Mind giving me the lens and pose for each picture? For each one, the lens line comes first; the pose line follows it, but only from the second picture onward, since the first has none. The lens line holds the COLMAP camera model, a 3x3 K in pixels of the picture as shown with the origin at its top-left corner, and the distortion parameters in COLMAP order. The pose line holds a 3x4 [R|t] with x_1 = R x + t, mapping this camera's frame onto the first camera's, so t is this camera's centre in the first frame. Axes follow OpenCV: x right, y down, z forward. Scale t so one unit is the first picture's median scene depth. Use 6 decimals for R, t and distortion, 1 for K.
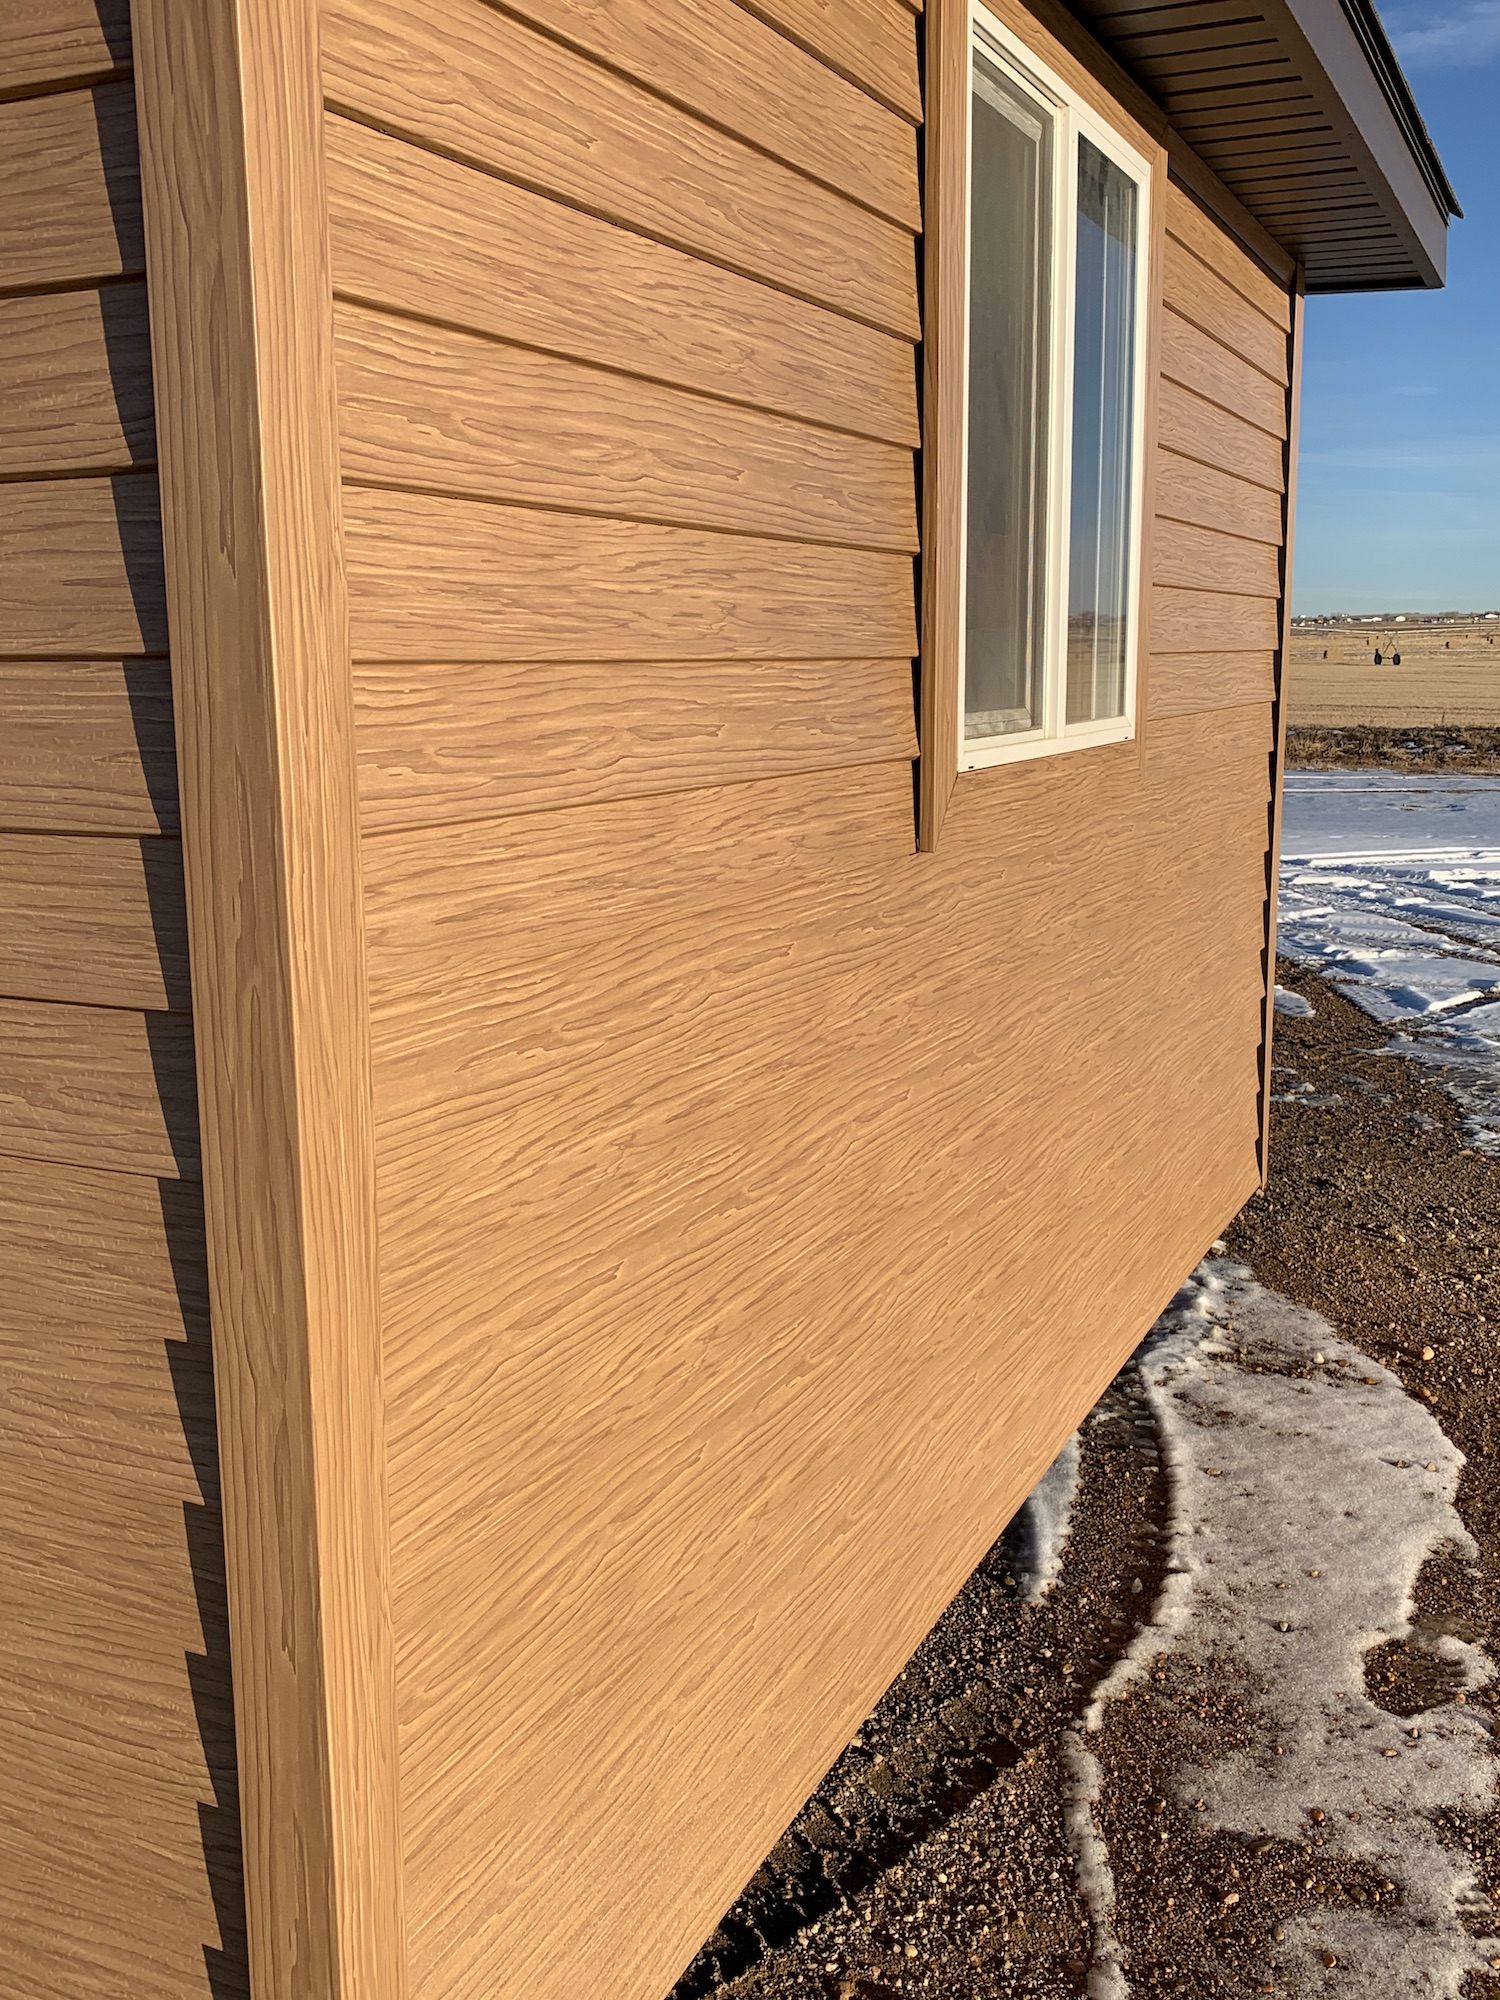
lens RADIAL K [[1868.6, 0, 743.6], [0, 1868.6, 992.1], [0, 0, 1]] dist [0.045370, 0.000000]
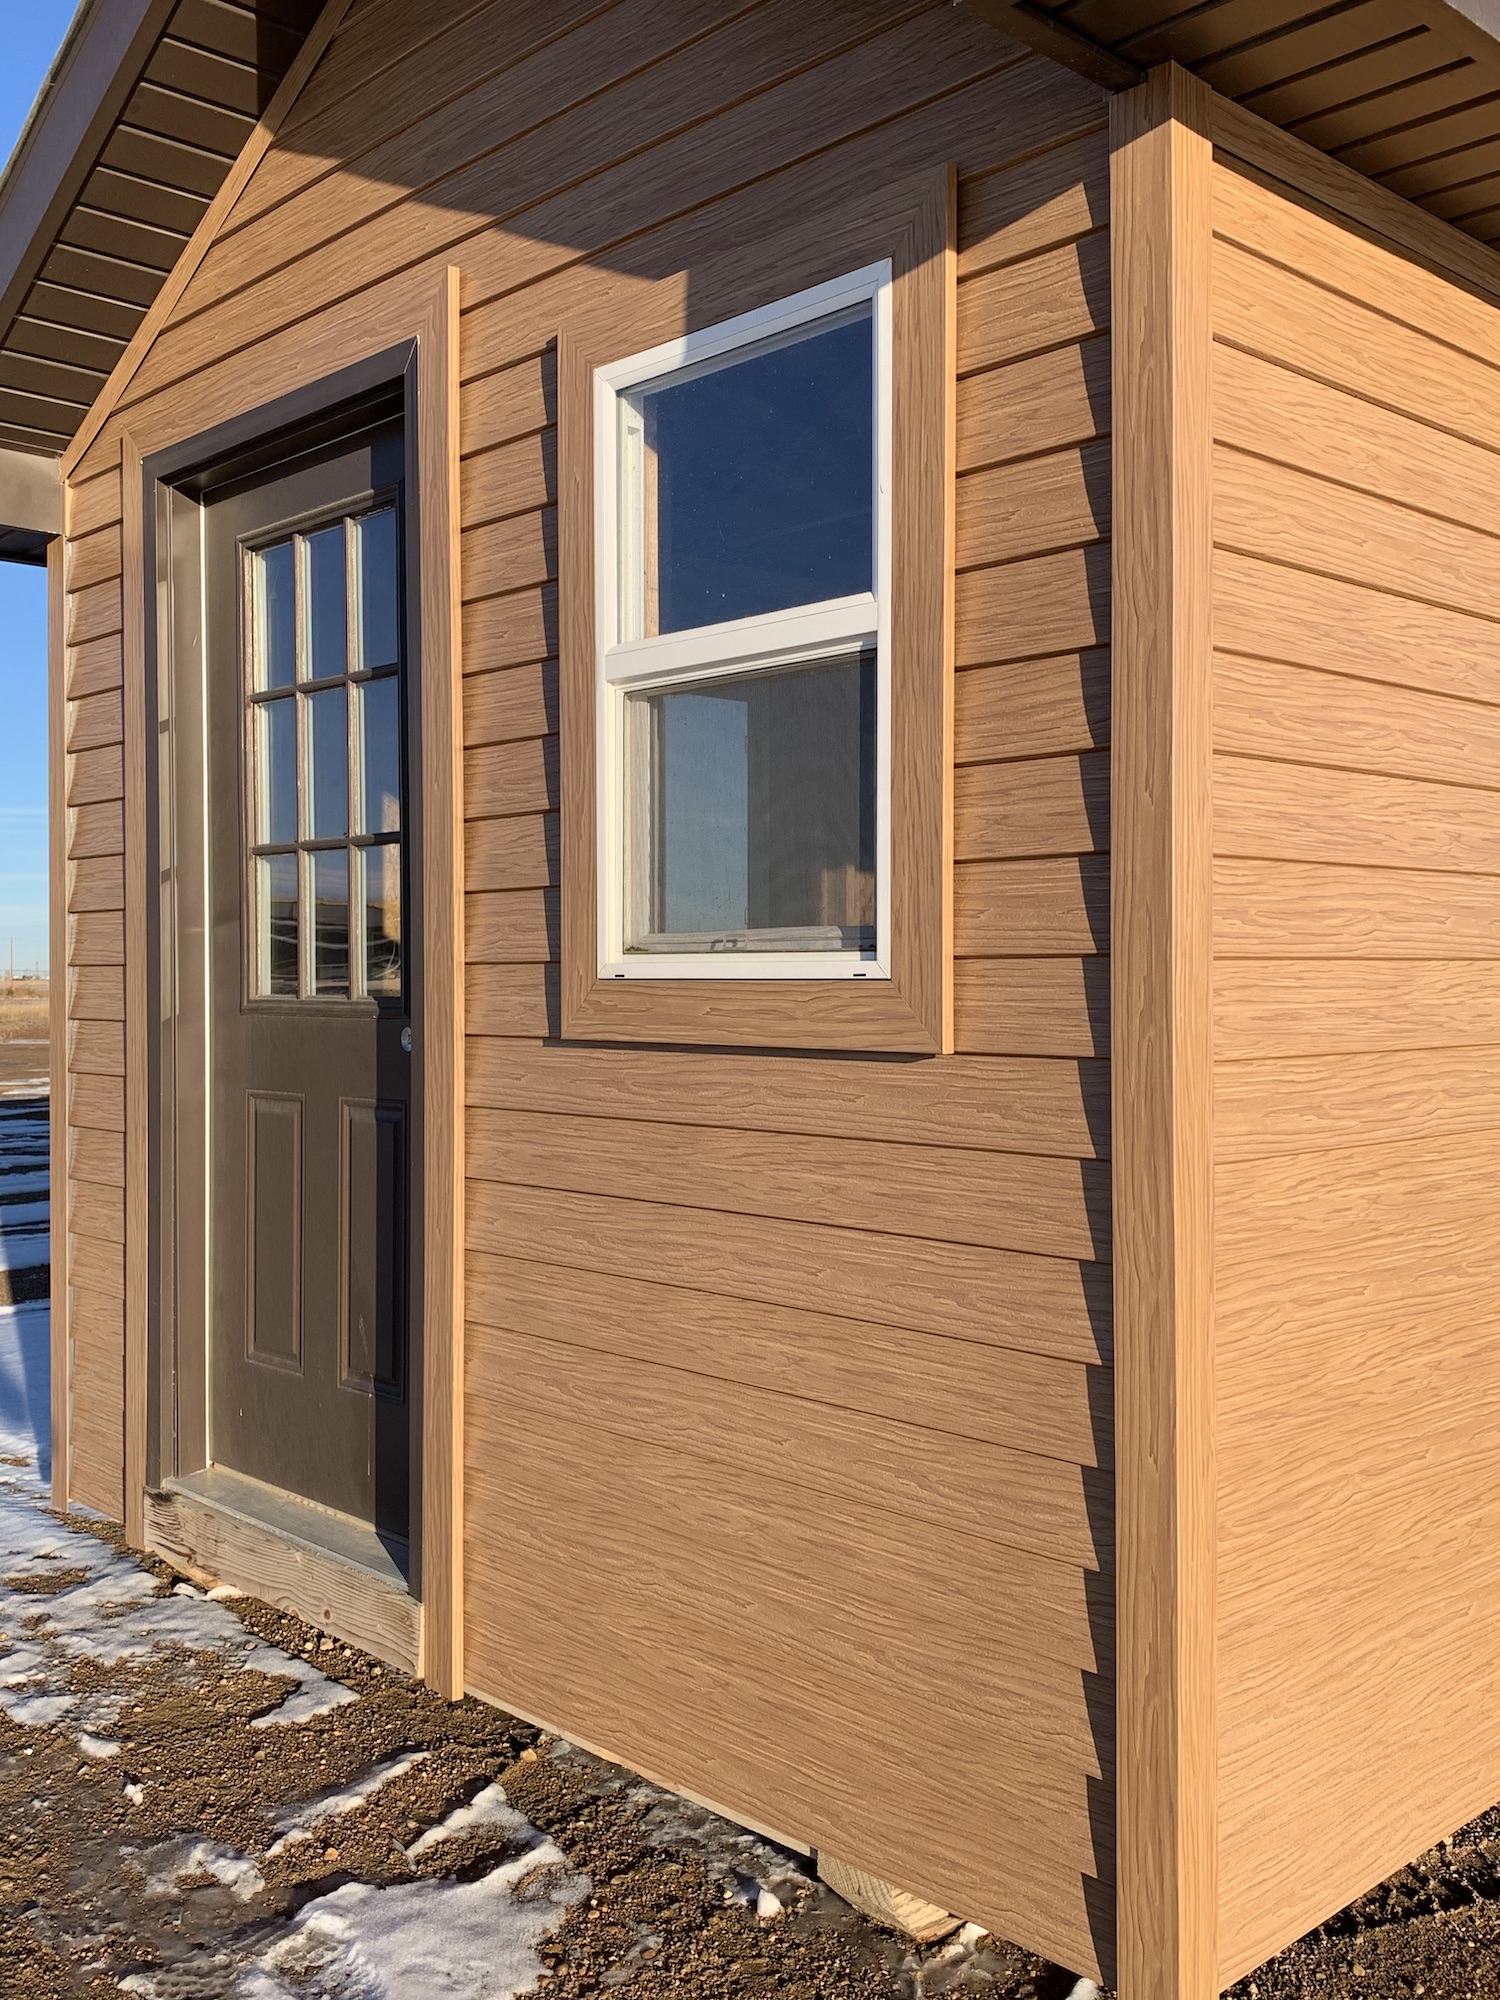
lens RADIAL K [[1868.6, 0, 759.9], [0, 1868.6, 991.2], [0, 0, 1]] dist [0.045370, 0.000000]
pose [[0.934178, 0.009193, -0.356690, 0.012521], [-0.068065, 0.985902, -0.152854, 0.215870], [0.350256, 0.167071, 0.921633, -0.632017]]
